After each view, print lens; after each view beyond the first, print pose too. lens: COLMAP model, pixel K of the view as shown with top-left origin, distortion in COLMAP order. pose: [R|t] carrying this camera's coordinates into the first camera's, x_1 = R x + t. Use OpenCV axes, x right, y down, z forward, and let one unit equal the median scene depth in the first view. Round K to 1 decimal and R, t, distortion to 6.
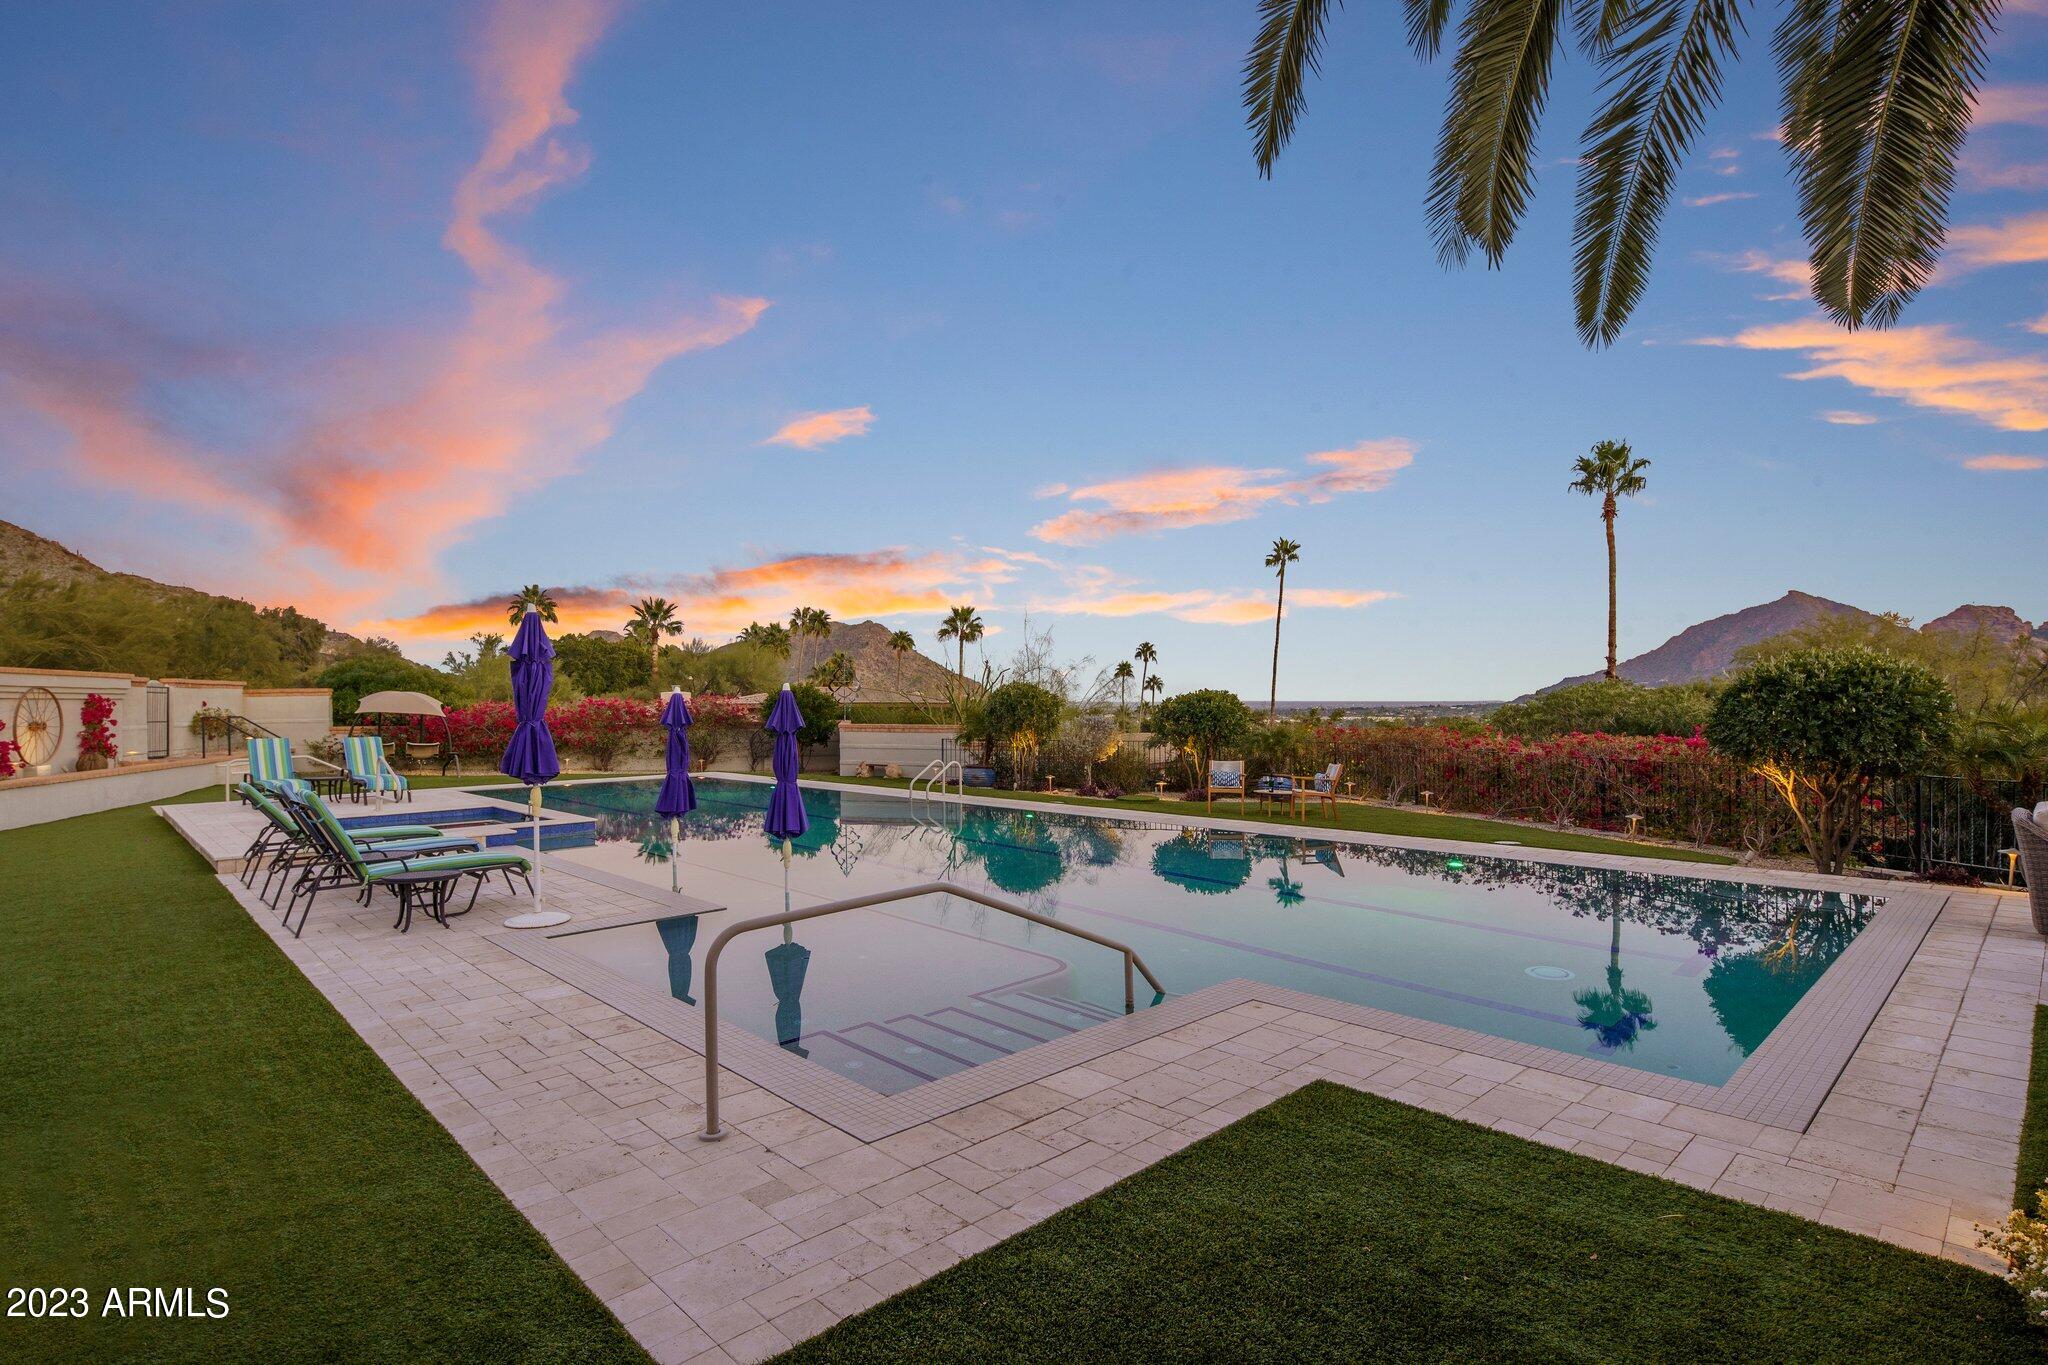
lens RADIAL K [[1004.7, 0, 1020.6], [0, 1004.7, 697.8], [0, 0, 1]] dist [0.006077, -0.004895]
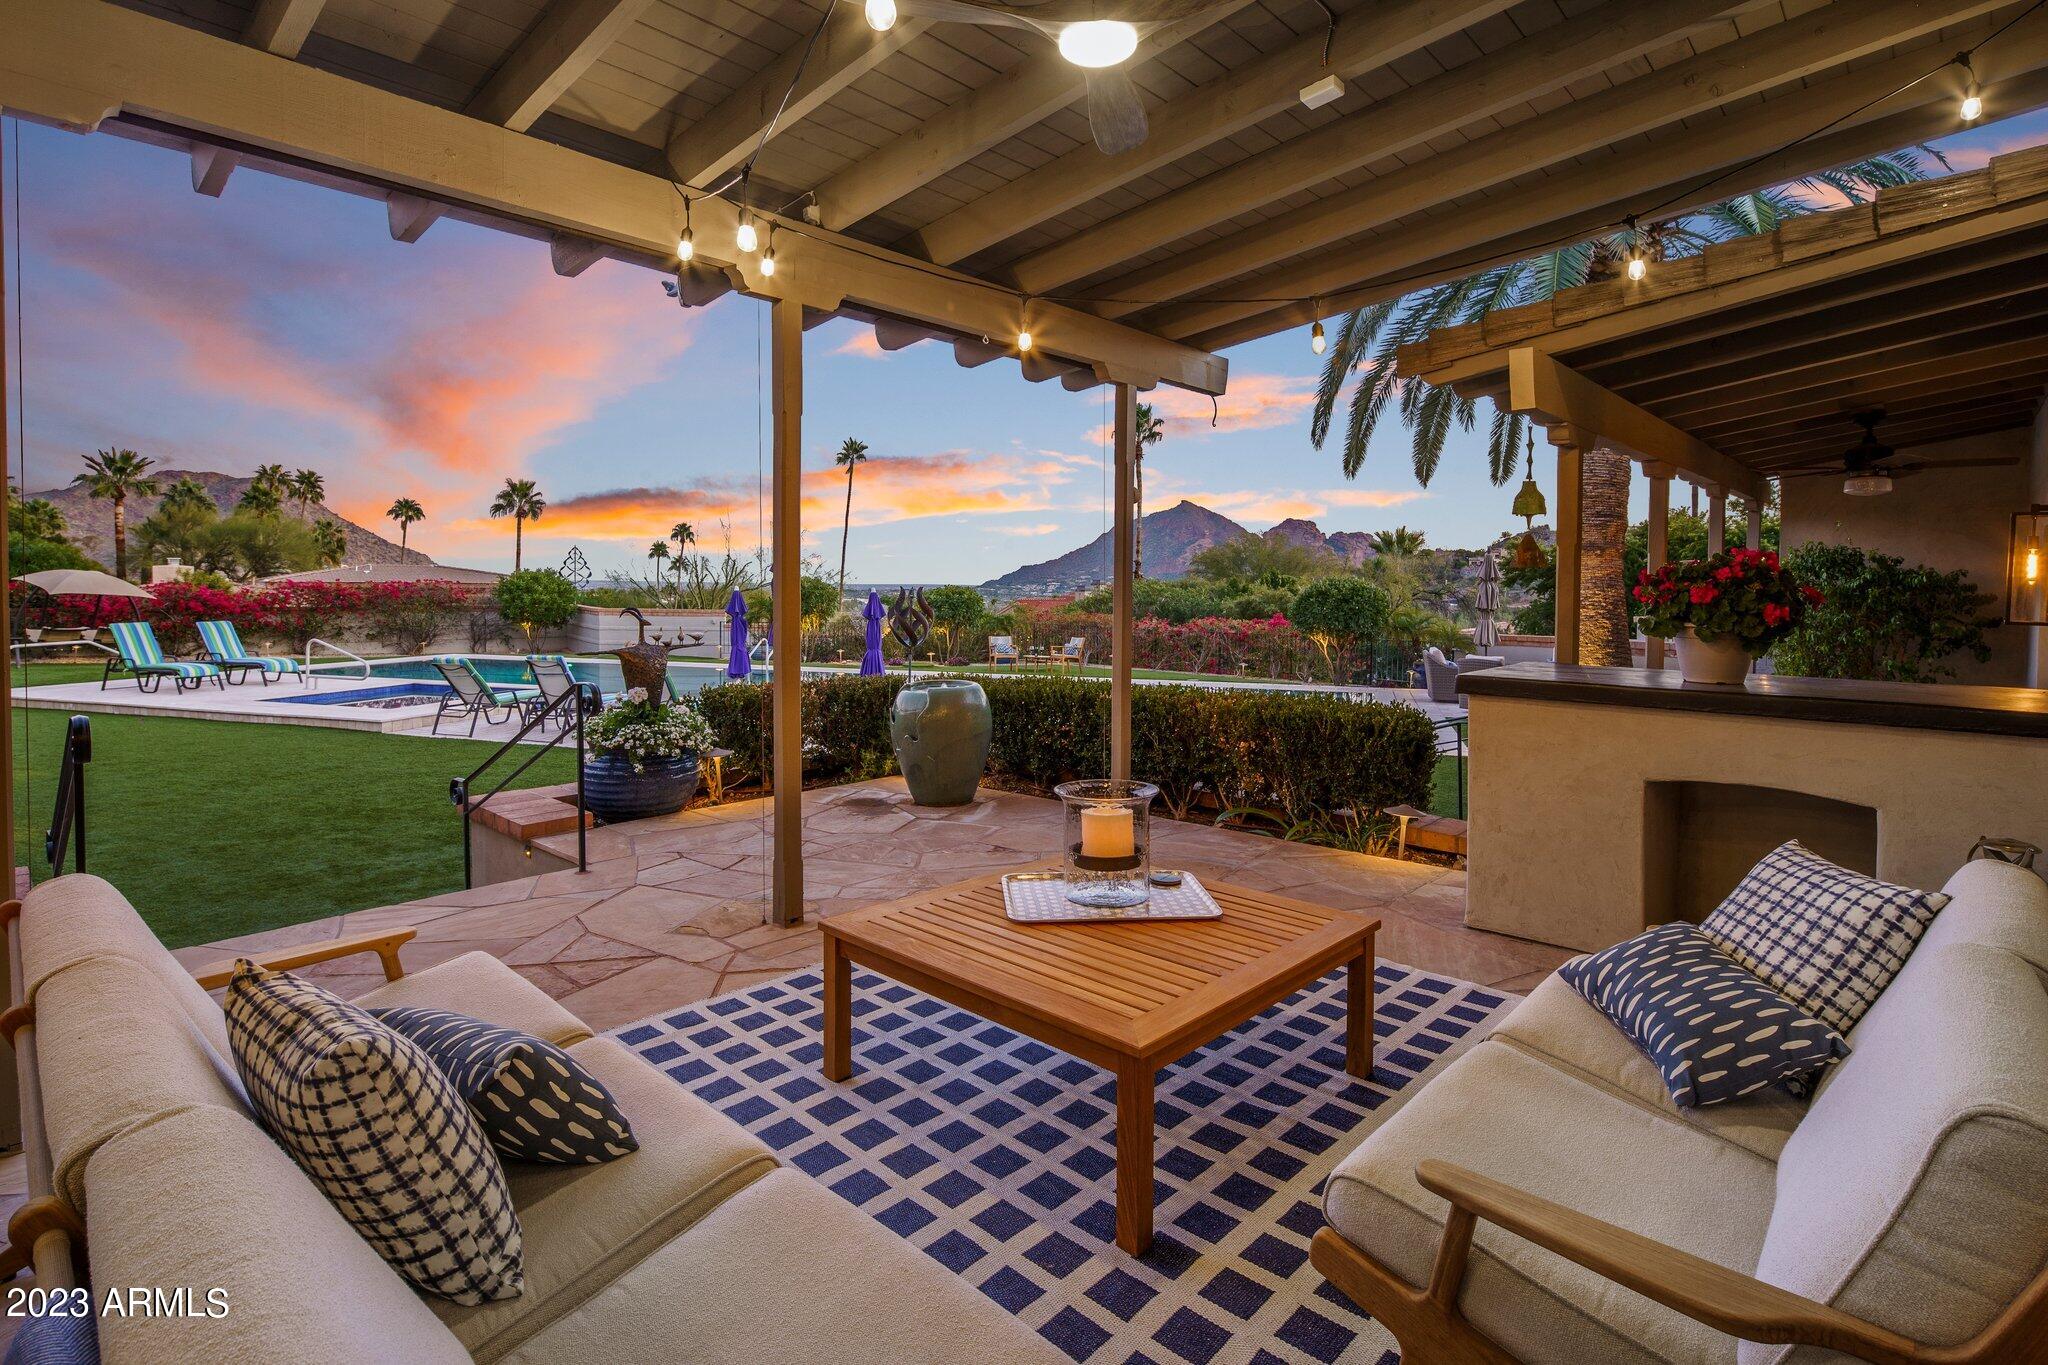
lens RADIAL K [[1004.7, 0, 1022.1], [0, 1004.7, 612.2], [0, 0, 1]] dist [0.006077, -0.004895]
pose [[0.878793, 0.002449, 0.477197, -0.204608], [-0.018221, 0.999430, 0.028426, -0.006494], [-0.476856, -0.033675, 0.878336, -0.133395]]
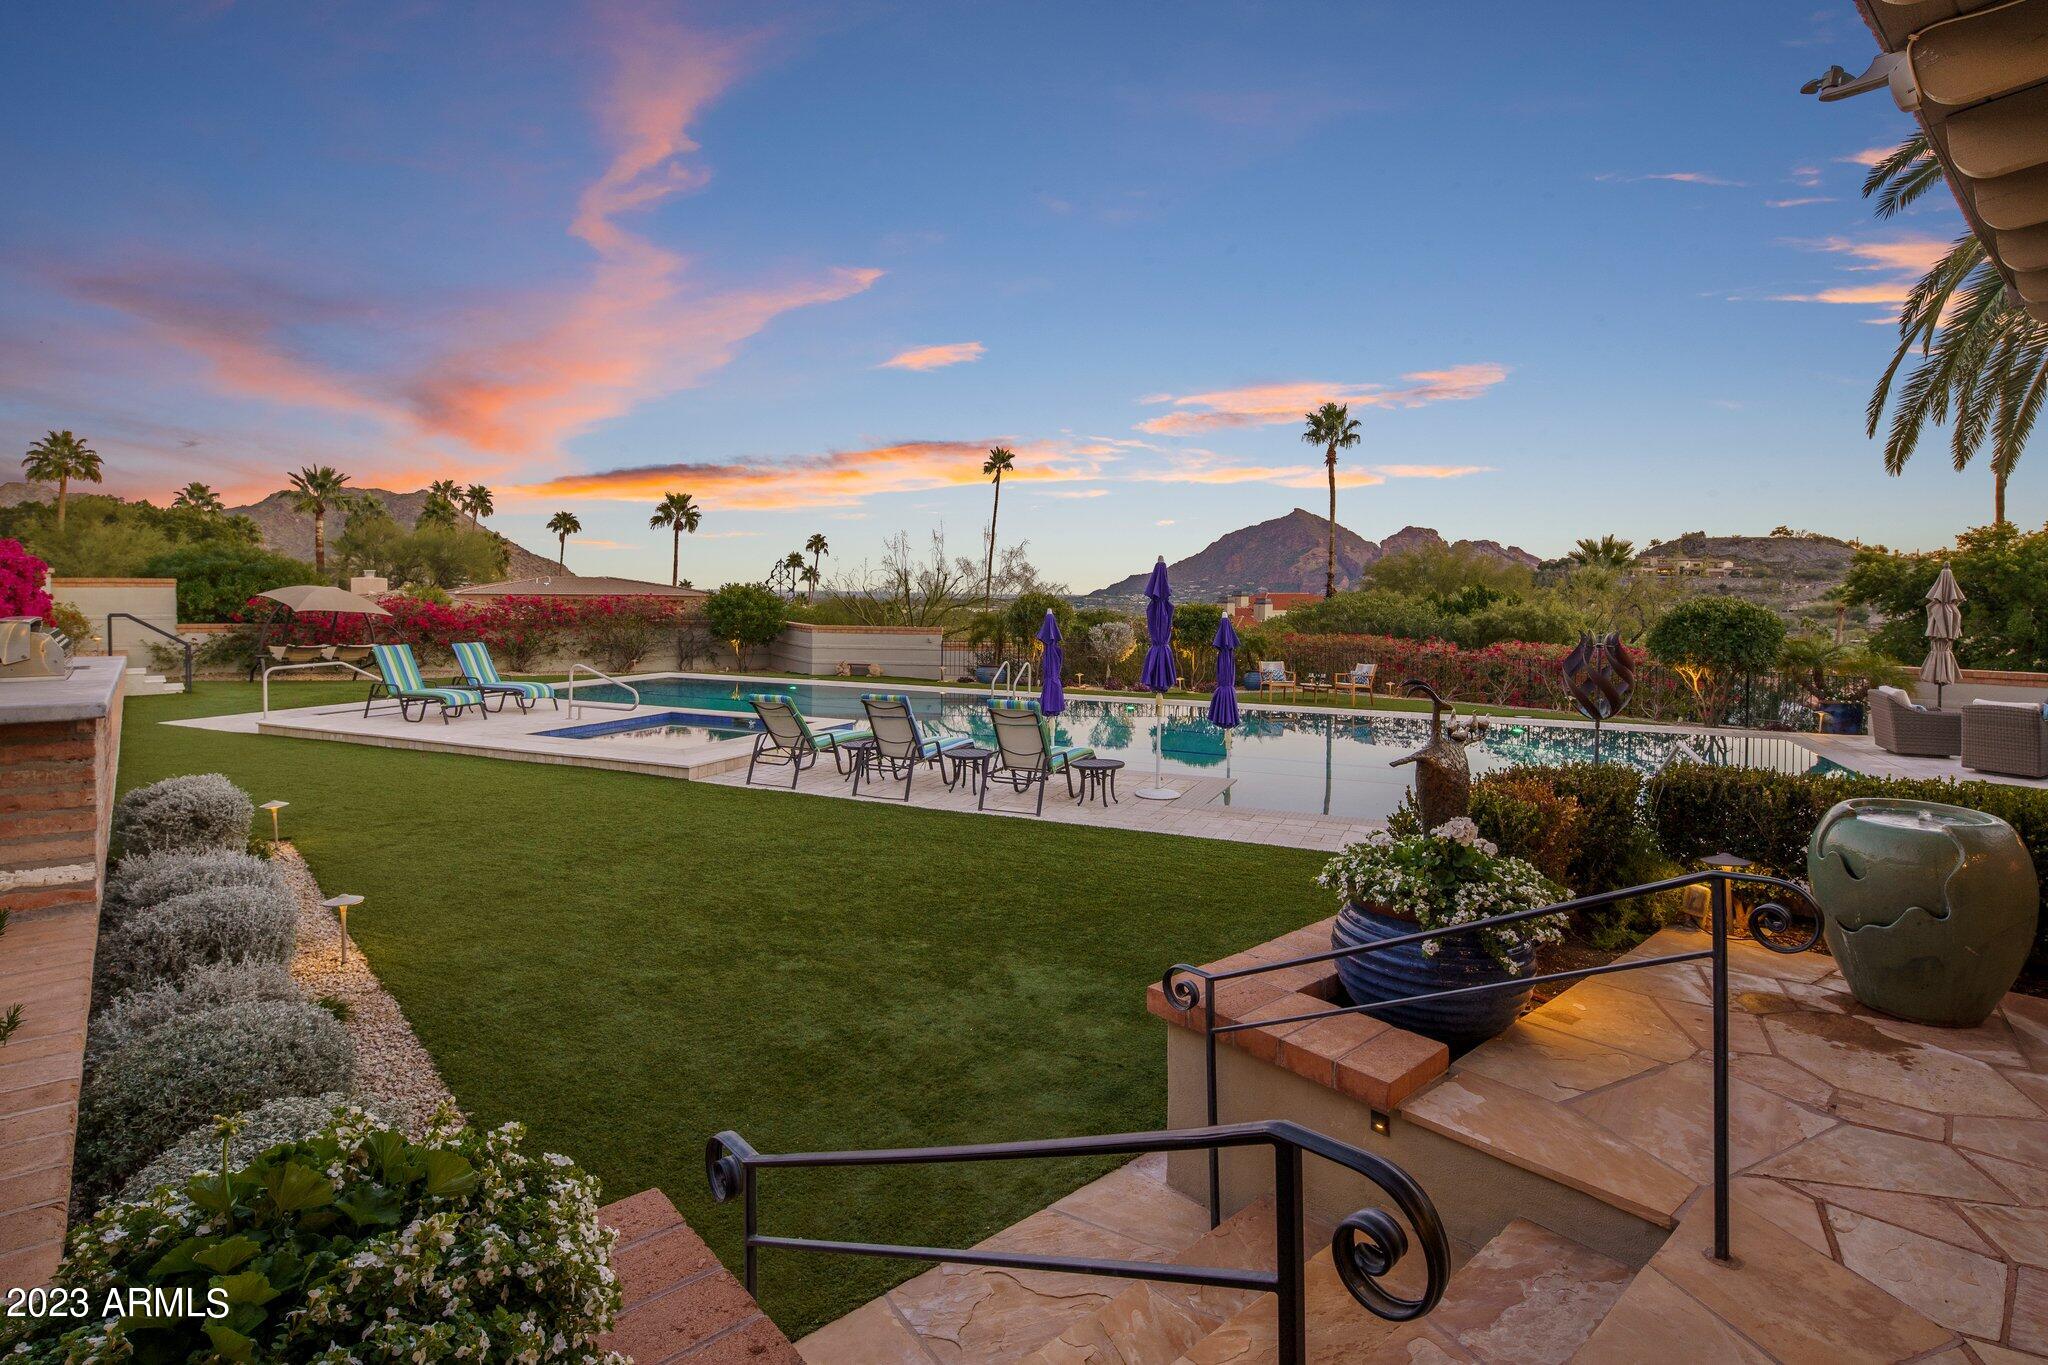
lens RADIAL K [[1004.7, 0, 1021.8], [0, 1004.7, 613.9], [0, 0, 1]] dist [0.006077, -0.004895]
pose [[0.924534, 0.009915, 0.380970, -0.258091], [-0.020094, 0.999539, 0.022751, -0.009566], [-0.380569, -0.028689, 0.924307, -0.034310]]
